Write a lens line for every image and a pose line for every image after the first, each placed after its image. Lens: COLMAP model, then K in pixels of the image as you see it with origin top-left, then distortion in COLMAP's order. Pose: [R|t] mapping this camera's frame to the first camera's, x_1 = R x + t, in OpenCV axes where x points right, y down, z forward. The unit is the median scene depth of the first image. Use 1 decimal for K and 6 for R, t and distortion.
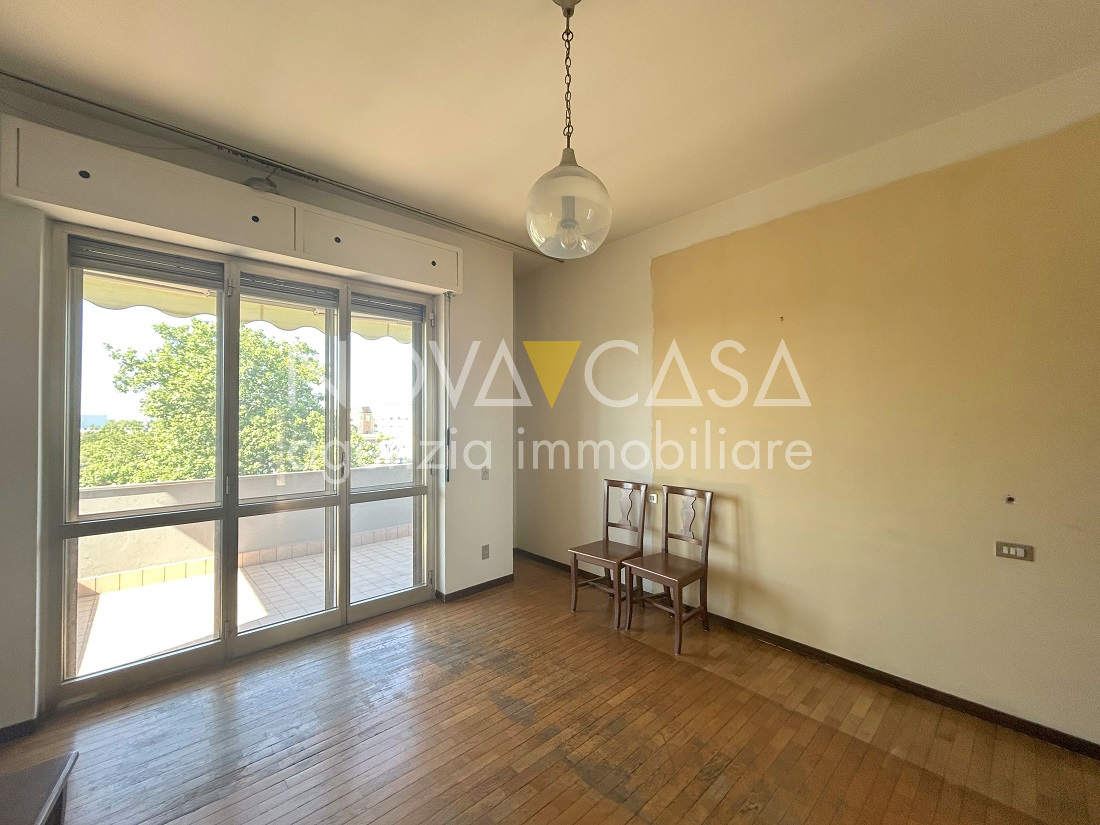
lens RADIAL K [[444.9, 0, 547.6], [0, 444.9, 413.3], [0, 0, 1]] dist [-0.004985, 0.000886]
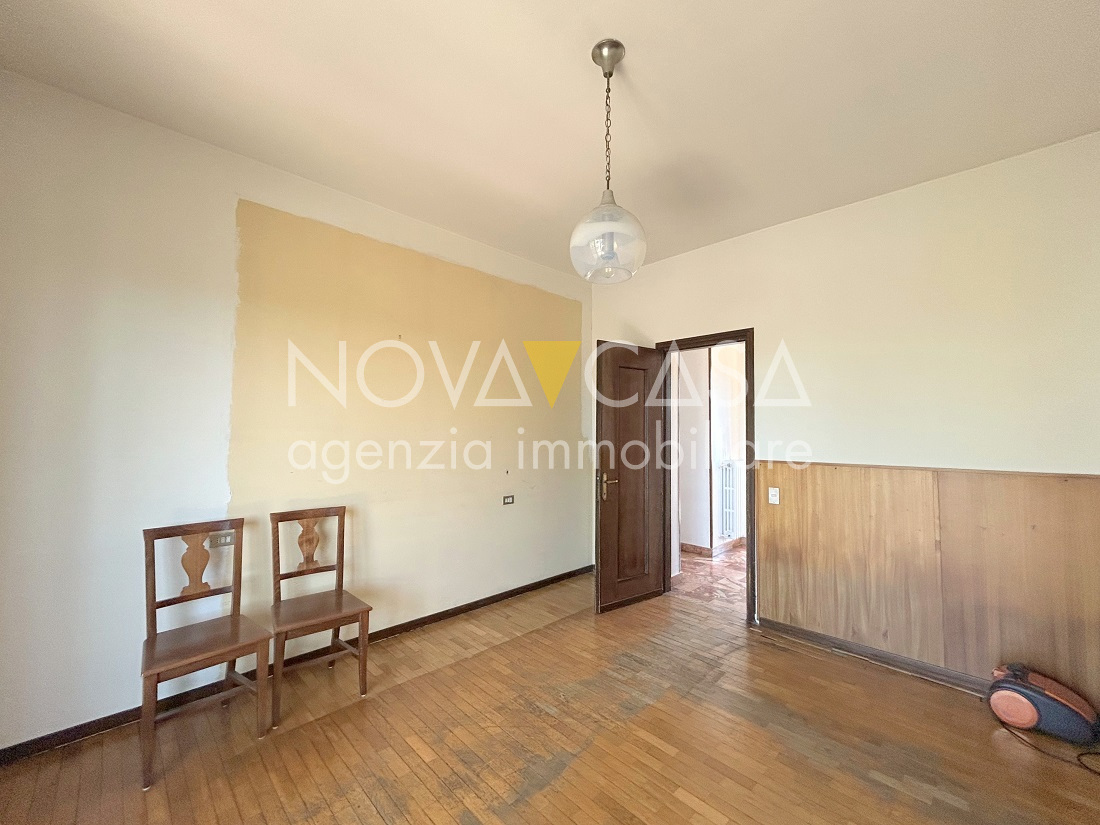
lens RADIAL K [[444.9, 0, 551.9], [0, 444.9, 415.2], [0, 0, 1]] dist [-0.004985, 0.000886]
pose [[-0.041377, 0.042878, 0.998223, -0.519952], [-0.015364, 0.998933, -0.043545, 0.023645], [-0.999025, -0.017138, -0.040674, 0.574745]]
